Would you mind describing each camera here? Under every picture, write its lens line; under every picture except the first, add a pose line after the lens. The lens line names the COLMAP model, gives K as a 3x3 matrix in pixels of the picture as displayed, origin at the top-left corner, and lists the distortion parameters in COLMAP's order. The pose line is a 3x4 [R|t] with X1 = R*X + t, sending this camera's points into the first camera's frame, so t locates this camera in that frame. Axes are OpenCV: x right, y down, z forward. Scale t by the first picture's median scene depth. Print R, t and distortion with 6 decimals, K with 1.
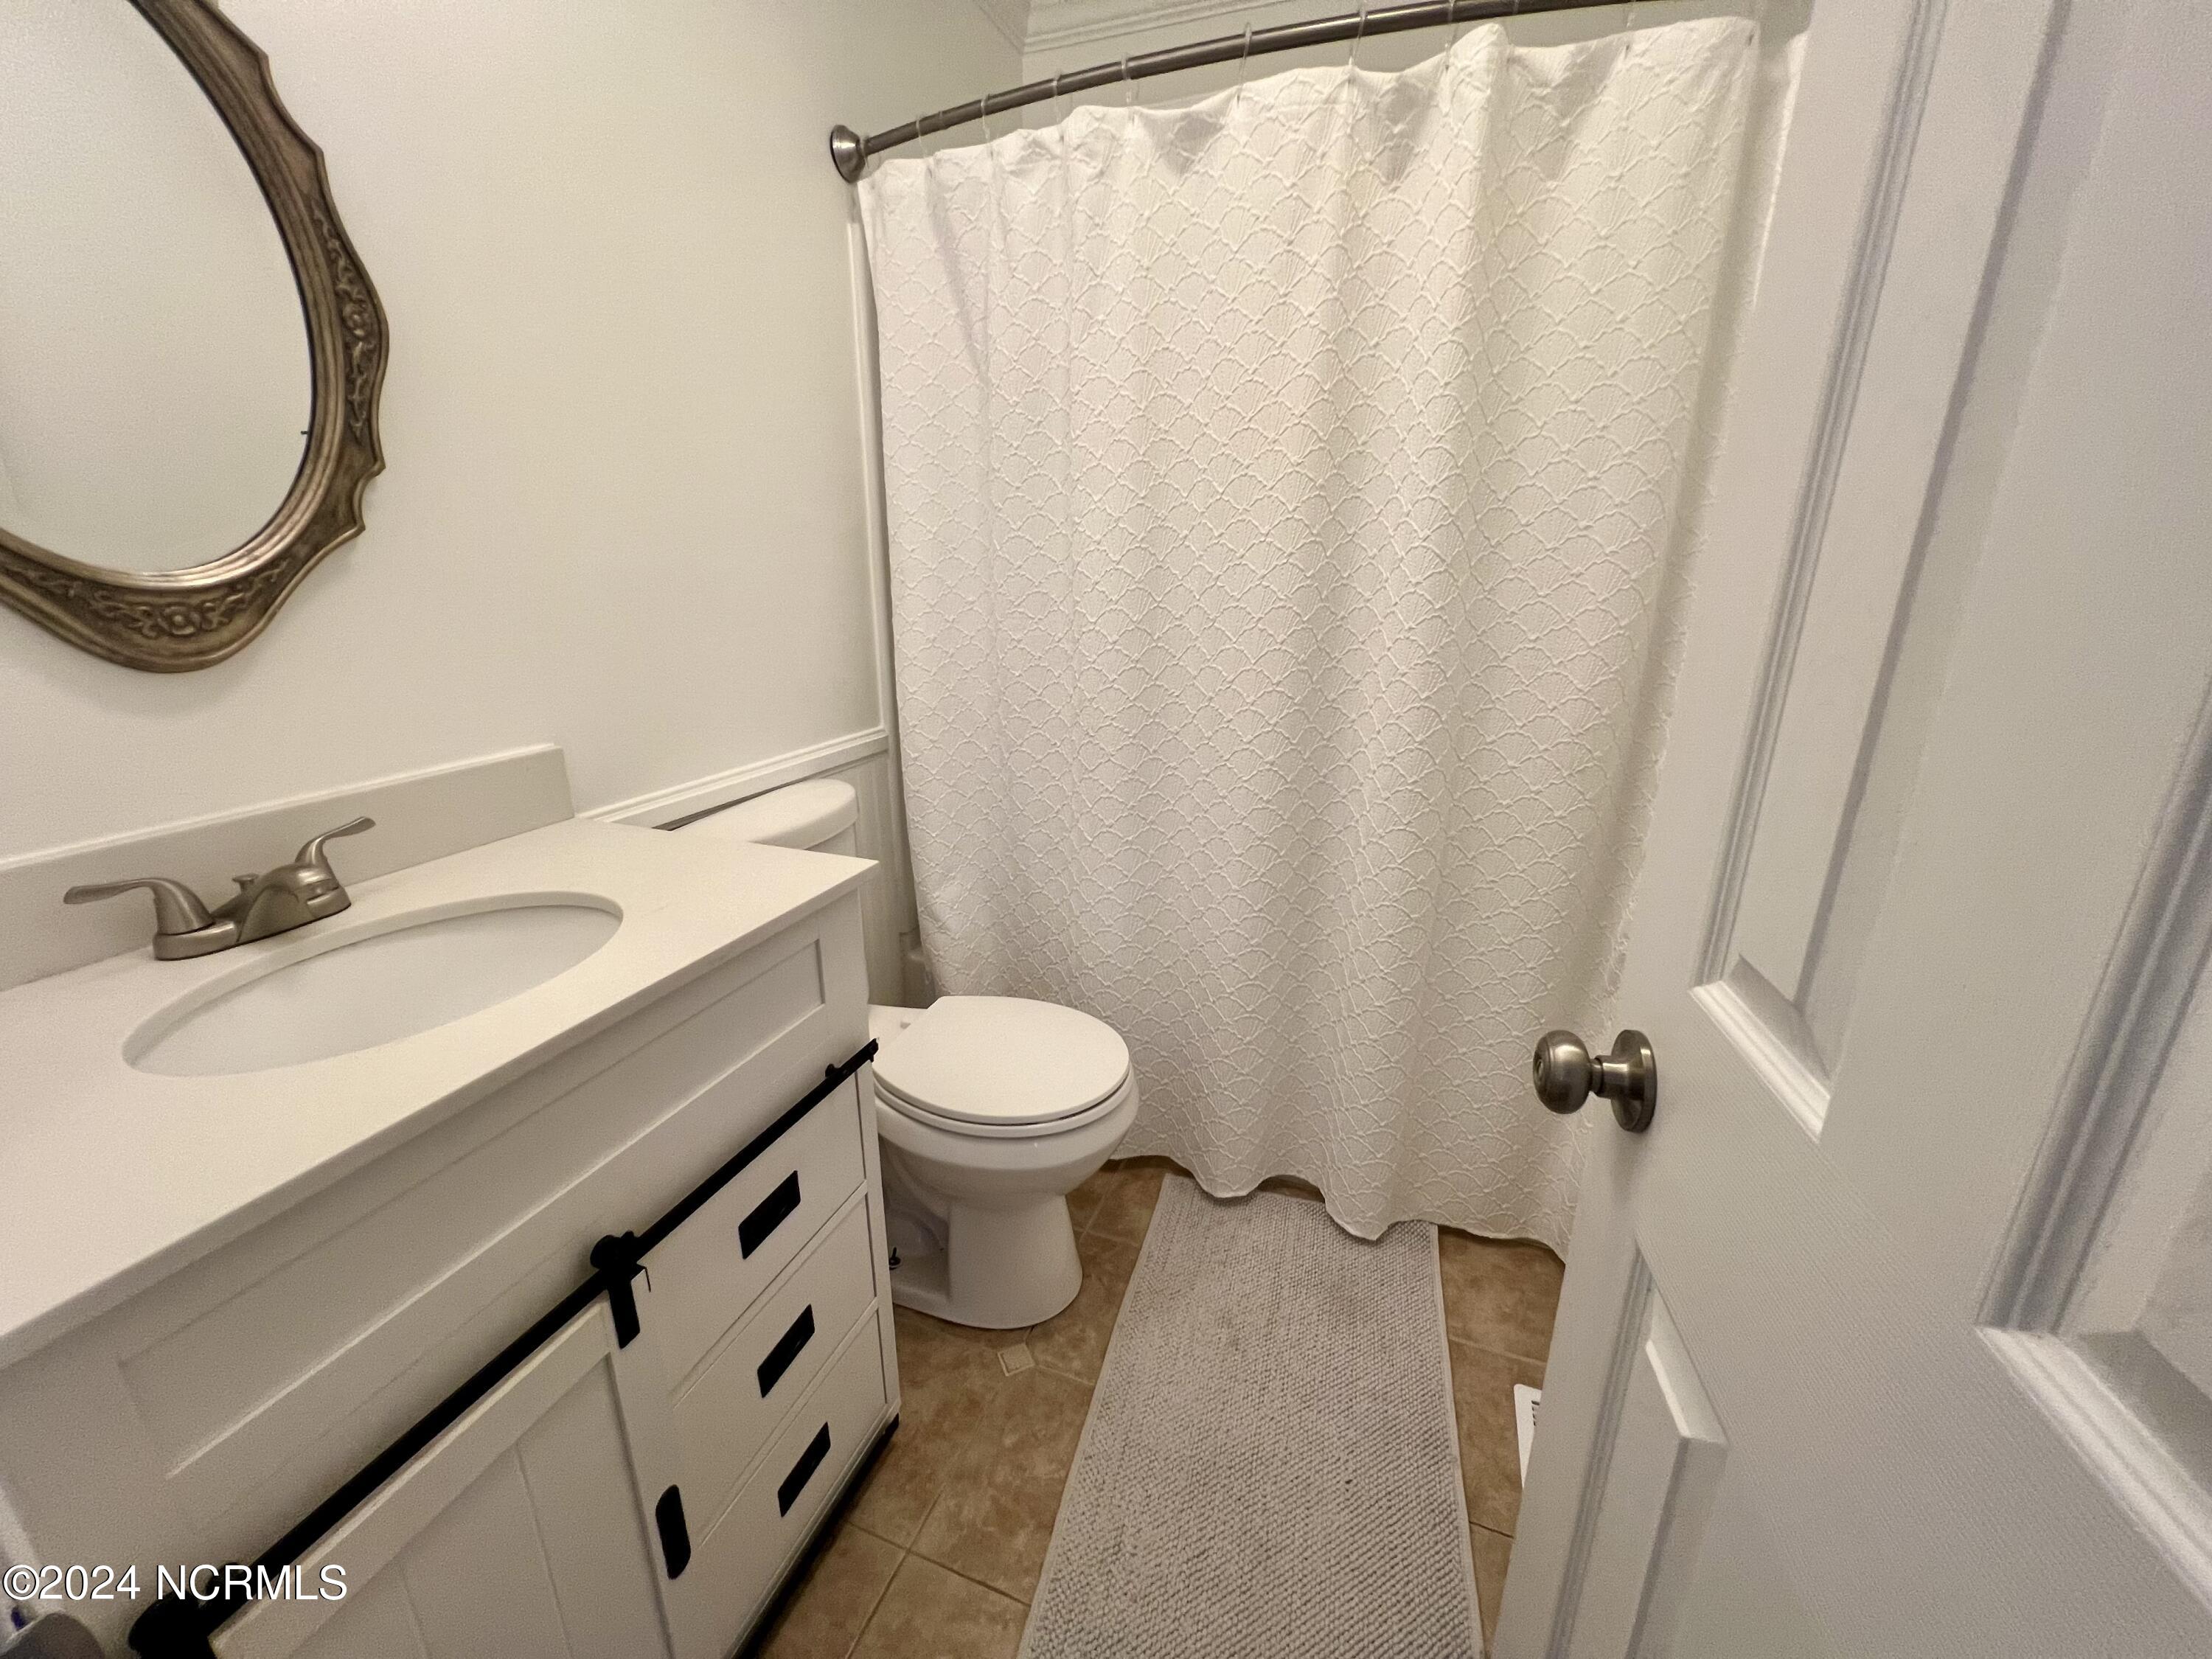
lens RADIAL K [[885.3, 0, 1104.7], [0, 885.3, 828.5], [0, 0, 1]] dist [-0.002136, 0.000743]
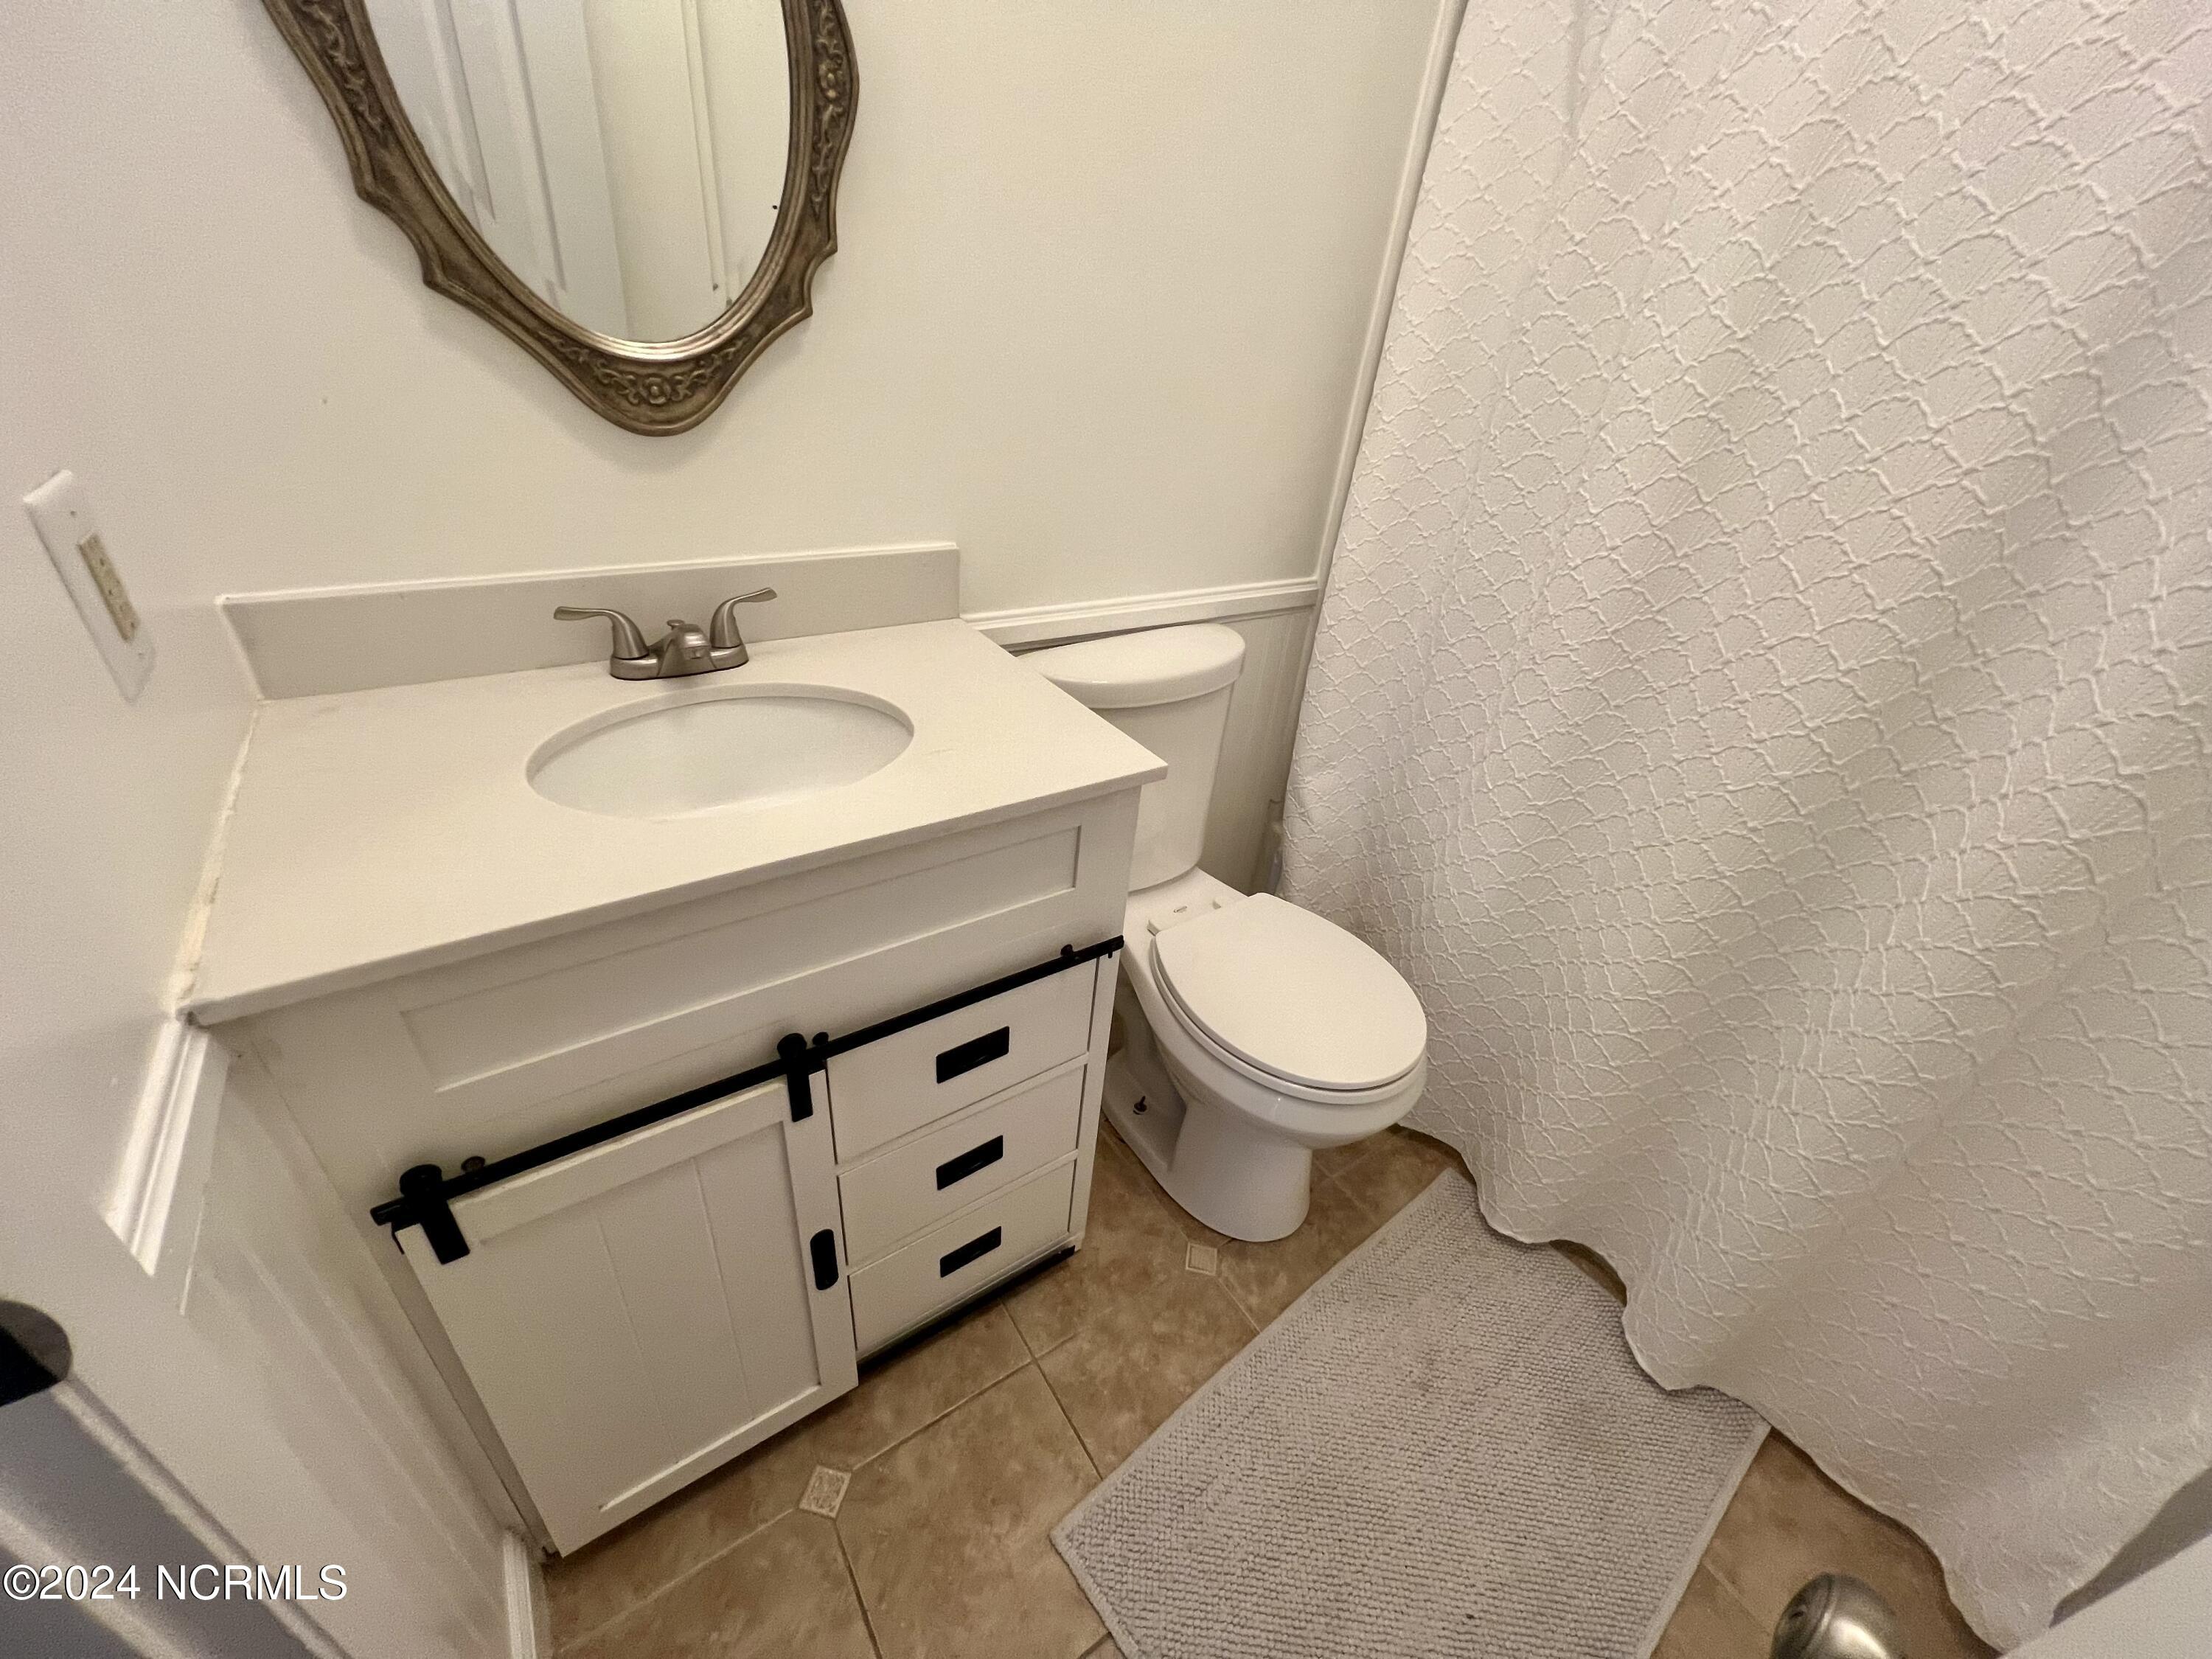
lens RADIAL K [[885.3, 0, 1104.5], [0, 885.3, 826.3], [0, 0, 1]] dist [-0.002136, 0.000743]
pose [[0.812942, 0.360415, -0.457412, 0.112234], [-0.253374, 0.926133, 0.279428, -0.126726], [0.524334, -0.111263, 0.844212, 0.191510]]
